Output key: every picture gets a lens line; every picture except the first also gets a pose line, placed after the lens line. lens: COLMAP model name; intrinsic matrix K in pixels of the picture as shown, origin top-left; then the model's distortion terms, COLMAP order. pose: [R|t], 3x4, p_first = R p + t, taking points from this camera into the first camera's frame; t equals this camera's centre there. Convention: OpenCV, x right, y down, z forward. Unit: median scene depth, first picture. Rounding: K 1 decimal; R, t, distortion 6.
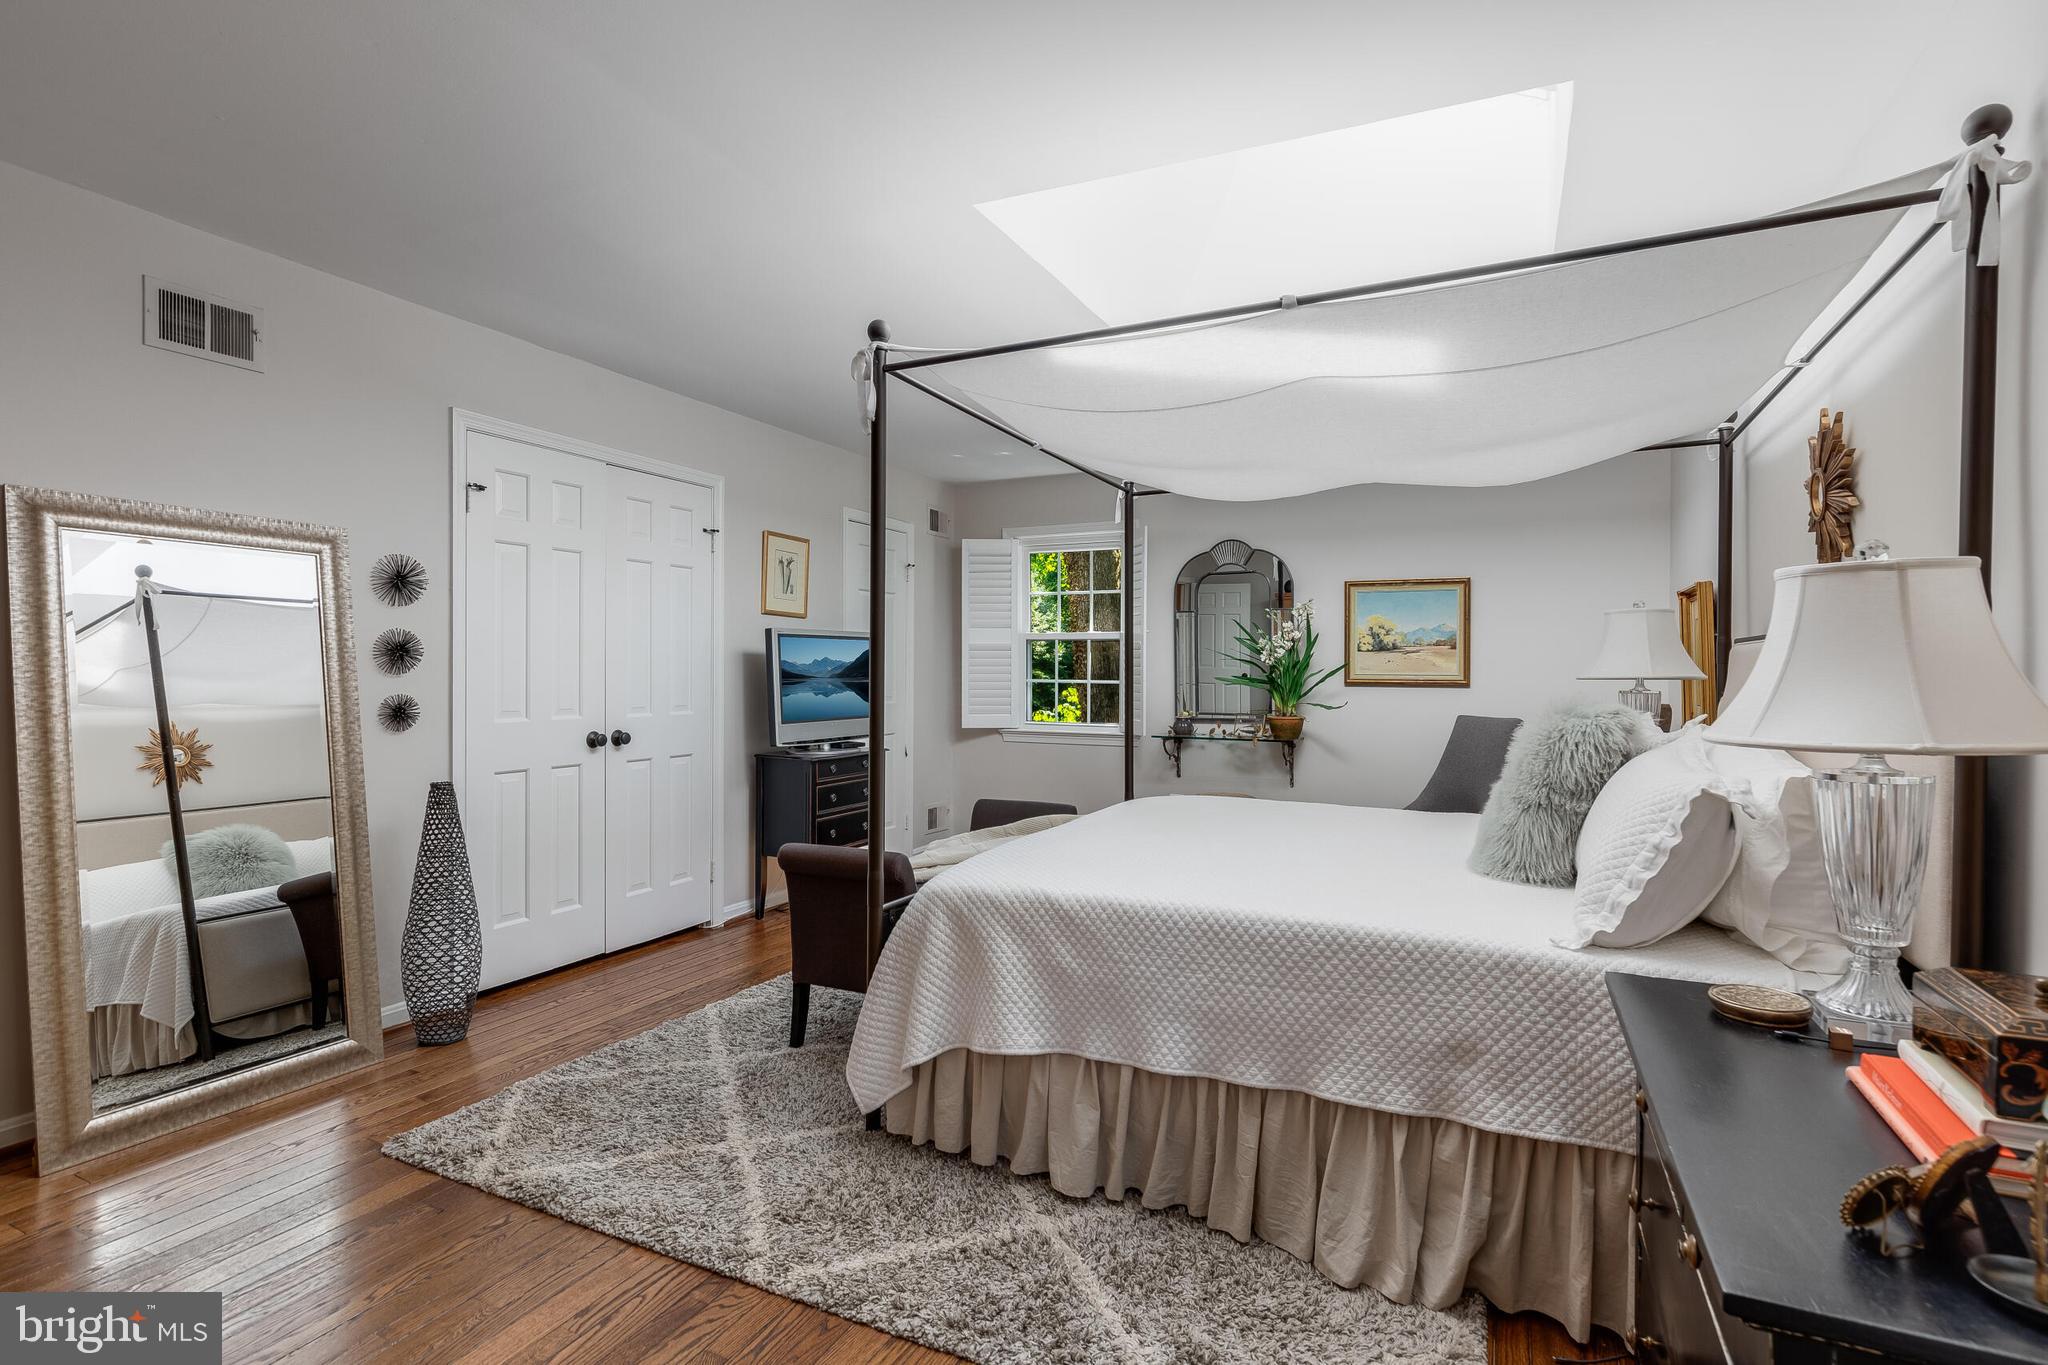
lens RADIAL K [[992.8, 0, 1016.7], [0, 992.8, 676.5], [0, 0, 1]] dist [0.002333, 0.000601]
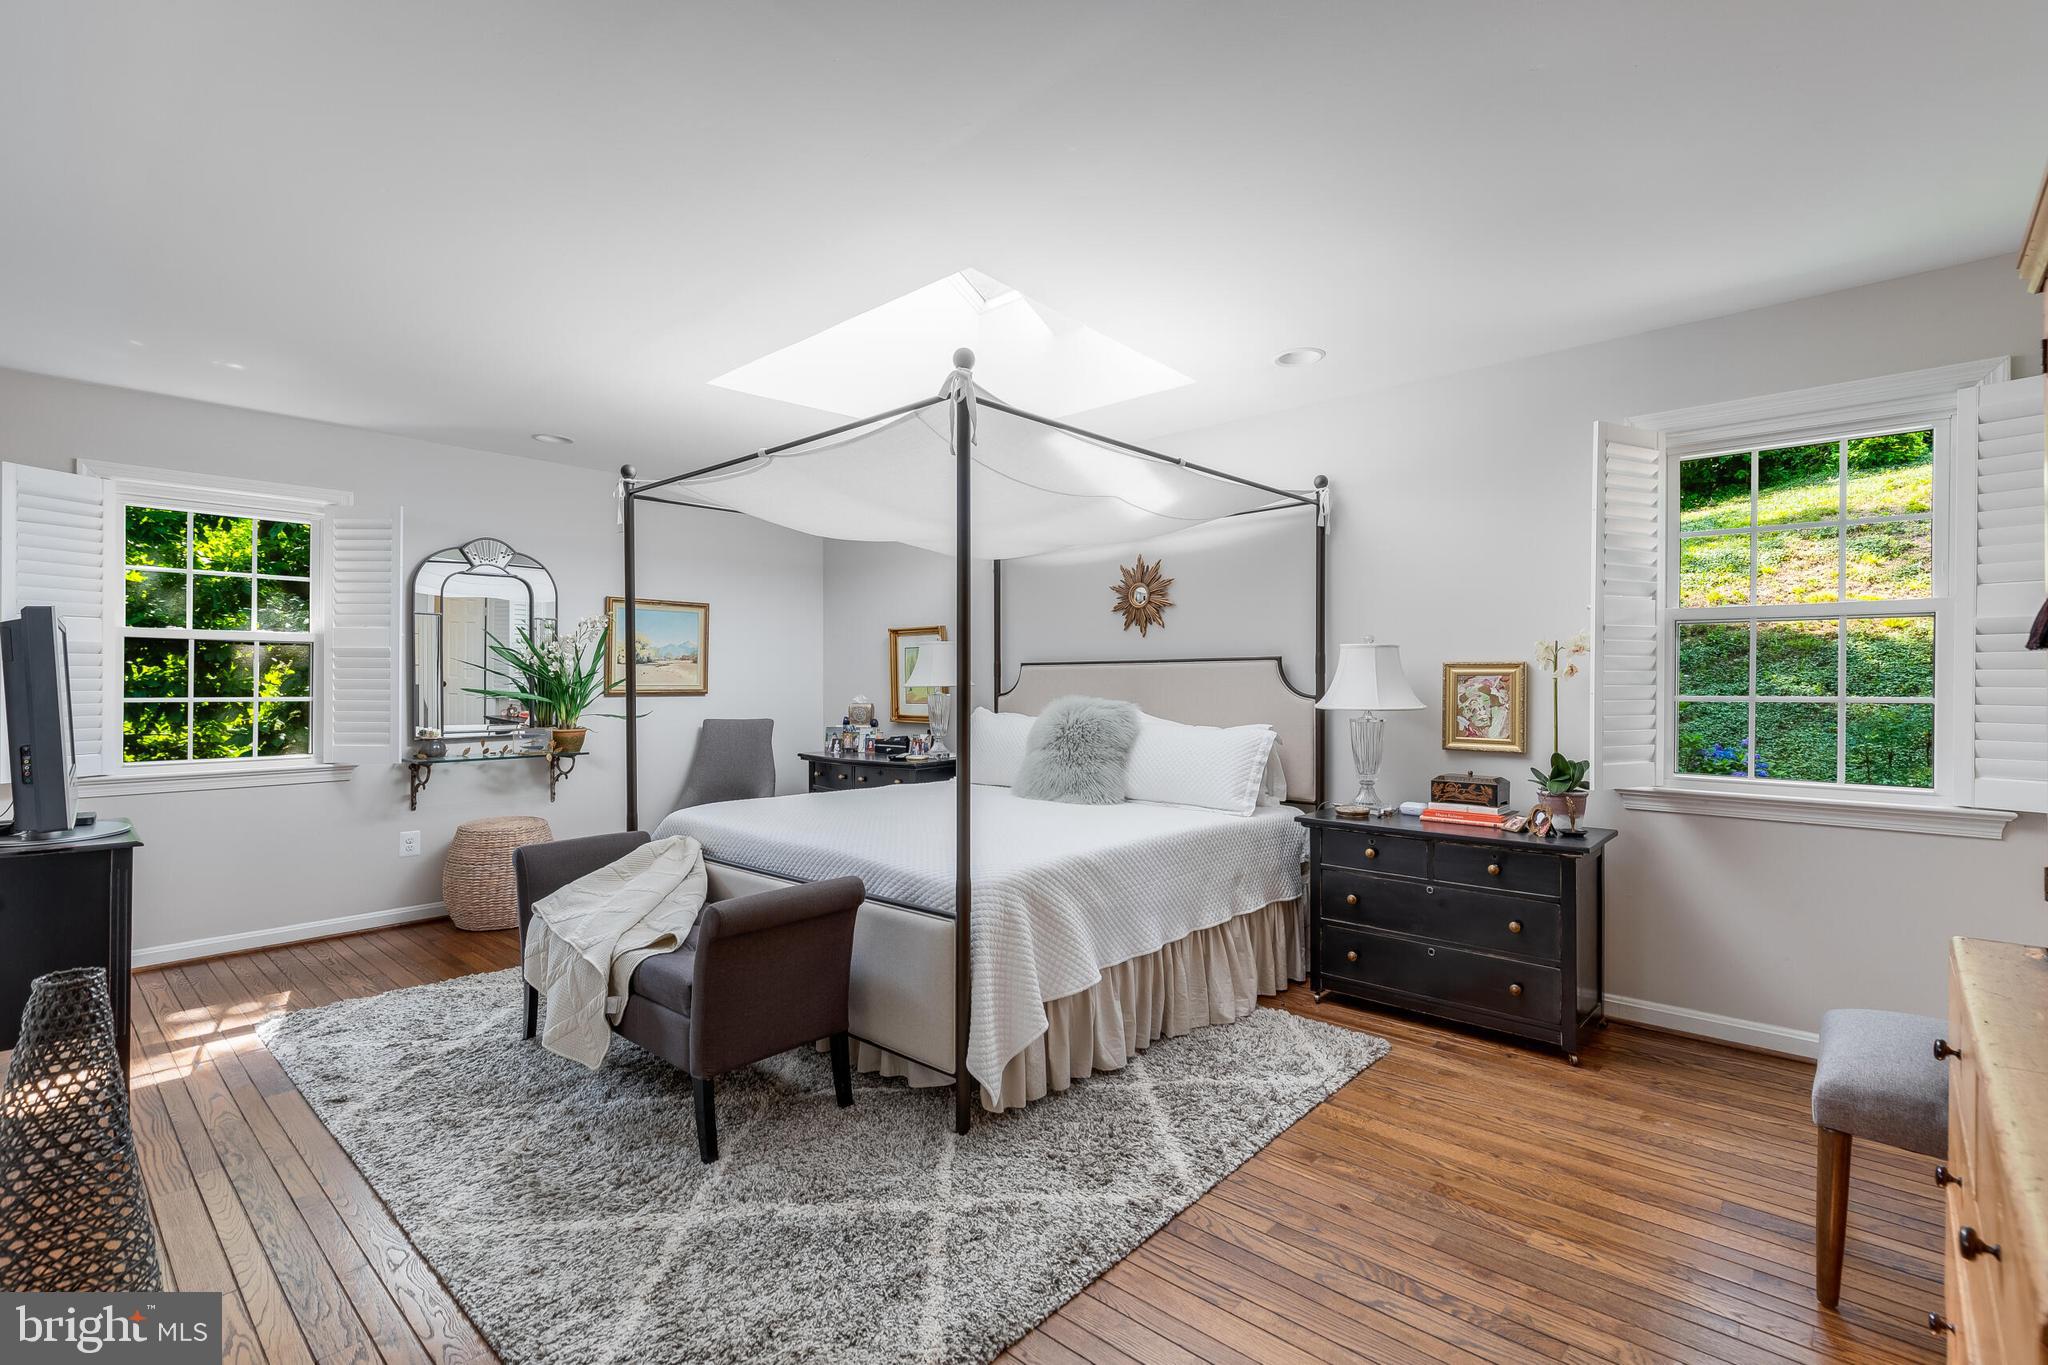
lens RADIAL K [[934.7, 0, 1024.0], [0, 934.7, 682.5], [0, 0, 1]] dist [0.002037, 0.000190]
pose [[0.274020, -0.007032, 0.961698, -0.516836], [0.007448, 0.999959, 0.005189, -0.007505], [-0.961695, 0.005741, 0.274061, 0.327527]]
